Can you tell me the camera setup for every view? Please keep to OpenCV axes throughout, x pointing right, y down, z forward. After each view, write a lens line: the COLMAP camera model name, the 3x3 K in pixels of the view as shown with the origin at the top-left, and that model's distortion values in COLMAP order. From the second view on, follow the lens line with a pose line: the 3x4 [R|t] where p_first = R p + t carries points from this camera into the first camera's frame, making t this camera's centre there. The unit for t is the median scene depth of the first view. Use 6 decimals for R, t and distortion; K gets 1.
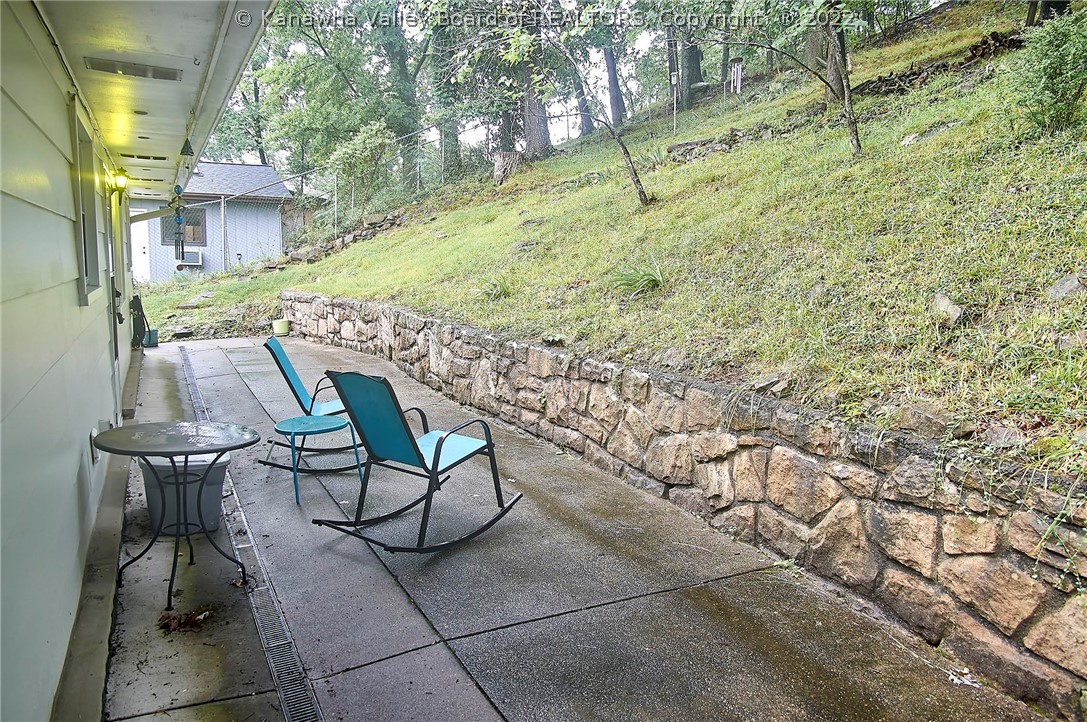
lens RADIAL K [[756.8, 0, 543.5], [0, 756.8, 361.0], [0, 0, 1]] dist [-0.063605, 0.001196]
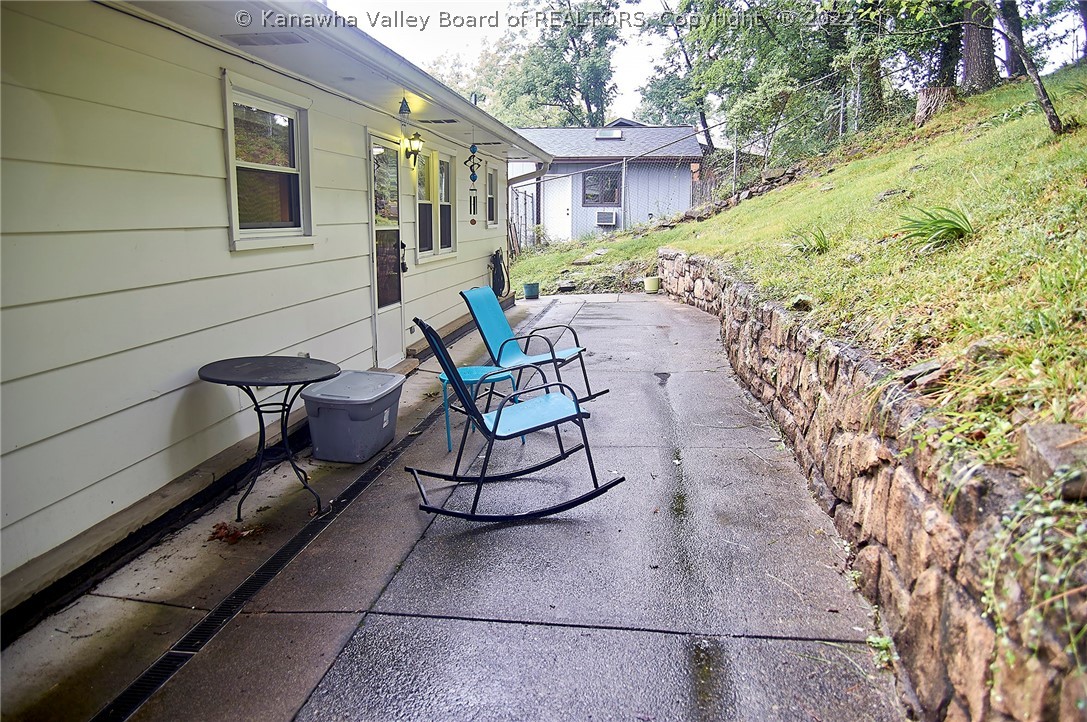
lens RADIAL K [[761.3, 0, 543.5], [0, 761.3, 361.0], [0, 0, 1]] dist [-0.137392, 0.104892]
pose [[0.813749, 0.081027, -0.575540, 0.136066], [-0.053196, 0.996462, 0.065074, -0.001289], [0.578776, -0.022337, 0.815180, 0.095358]]
